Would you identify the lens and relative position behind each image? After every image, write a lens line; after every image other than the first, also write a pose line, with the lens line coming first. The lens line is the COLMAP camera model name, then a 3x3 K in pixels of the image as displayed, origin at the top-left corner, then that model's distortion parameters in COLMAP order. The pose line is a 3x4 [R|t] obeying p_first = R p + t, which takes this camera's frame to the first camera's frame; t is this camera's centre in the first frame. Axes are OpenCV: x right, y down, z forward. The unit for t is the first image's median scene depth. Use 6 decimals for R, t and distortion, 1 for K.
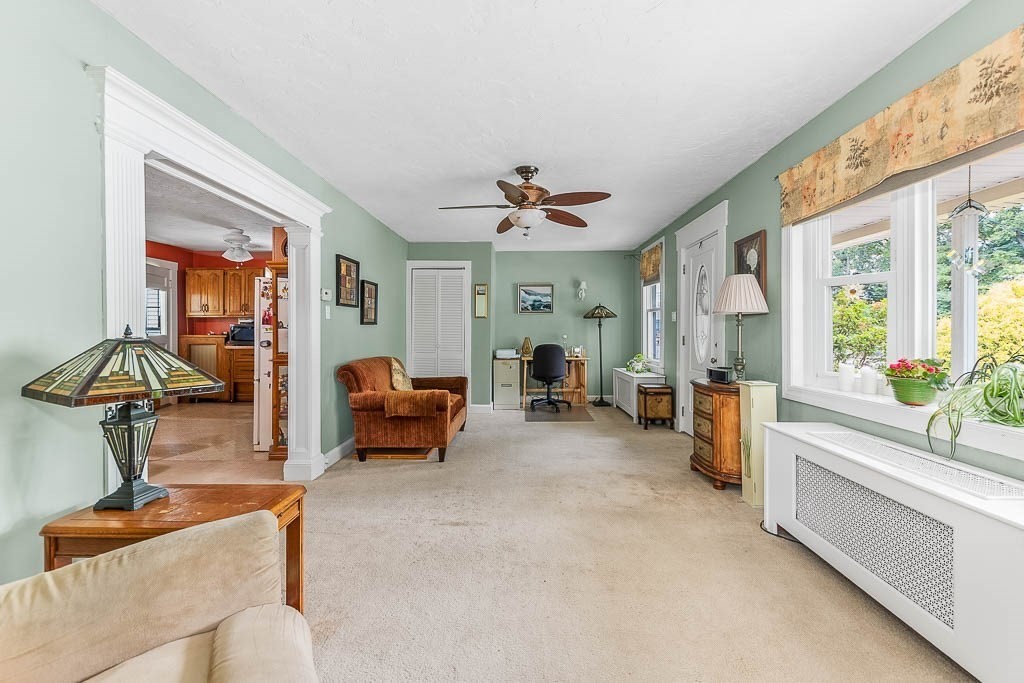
lens RADIAL K [[437.4, 0, 516.6], [0, 437.4, 335.6], [0, 0, 1]] dist [0.009492, -0.001401]
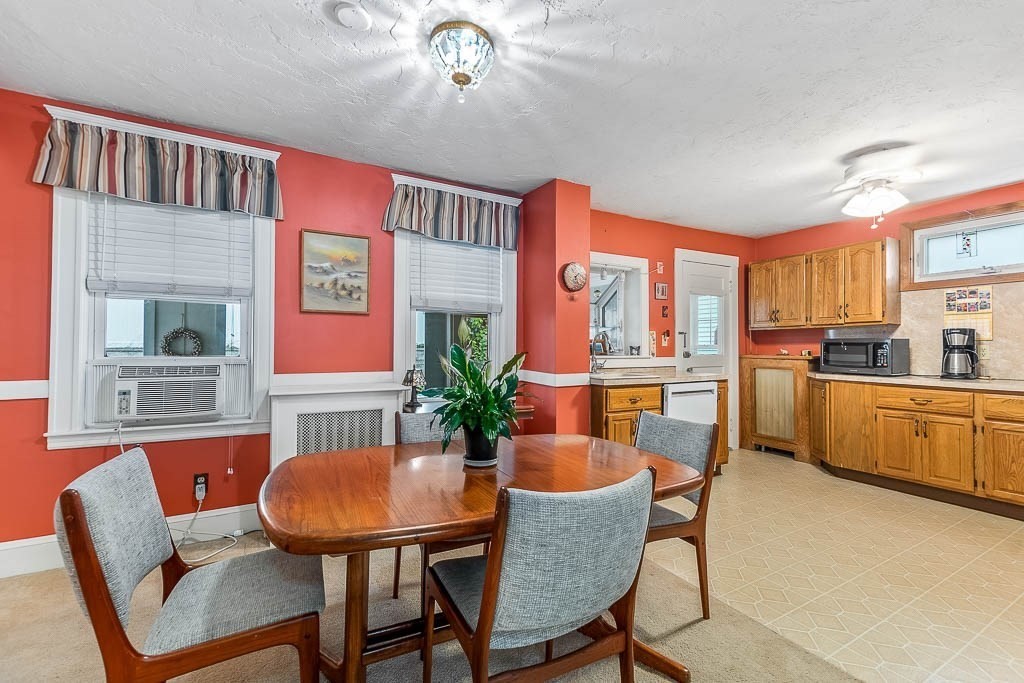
lens RADIAL K [[437.4, 0, 506.9], [0, 437.4, 342.3], [0, 0, 1]] dist [0.009492, -0.001401]
pose [[0.493280, -0.014642, -0.869748, -0.327477], [-0.002784, 0.999827, -0.018411, -0.008266], [0.869866, 0.011503, 0.493153, 0.306012]]
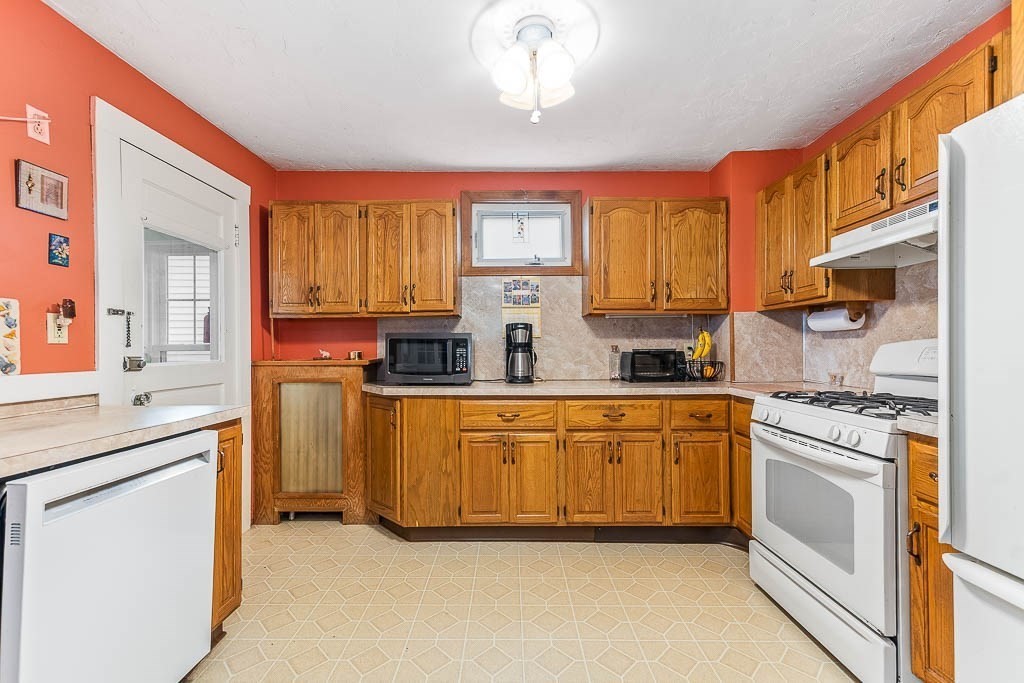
lens RADIAL K [[437.4, 0, 509.6], [0, 437.4, 348.4], [0, 0, 1]] dist [0.009492, -0.001401]
pose [[0.999891, -0.013146, 0.006793, -0.531630], [0.013198, 0.999884, -0.007579, -0.007120], [-0.006692, 0.007668, 0.999948, 0.587457]]
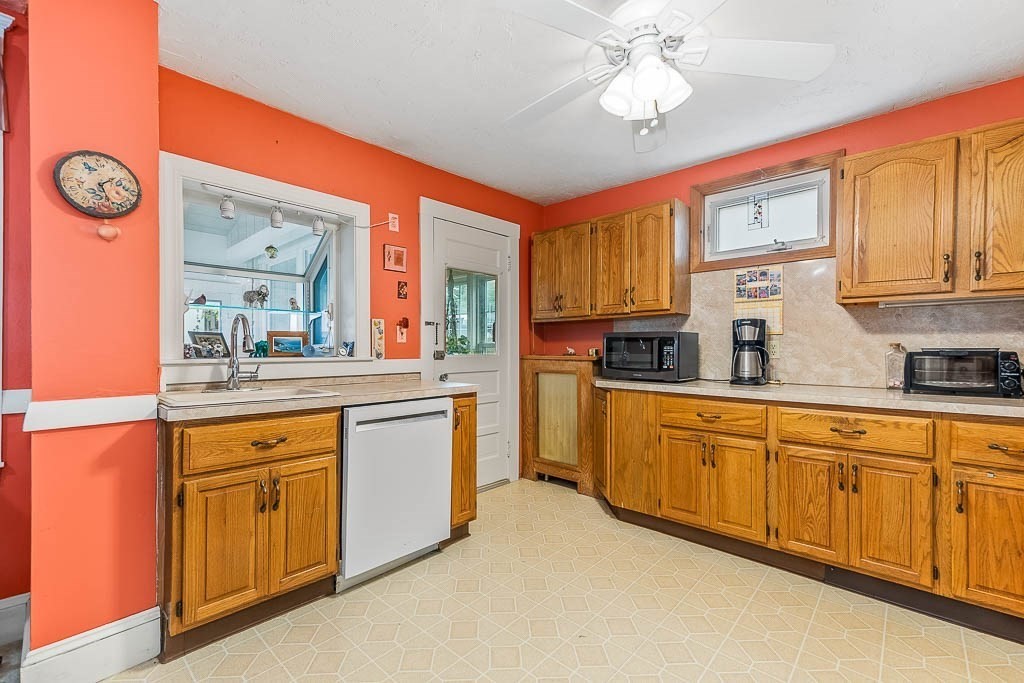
lens RADIAL K [[437.4, 0, 512.5], [0, 437.4, 349.0], [0, 0, 1]] dist [0.009492, -0.001401]
pose [[0.742781, -0.005475, -0.669512, -0.410096], [0.000823, 0.999973, -0.007264, -0.005452], [0.669534, 0.004844, 0.742766, 0.586141]]
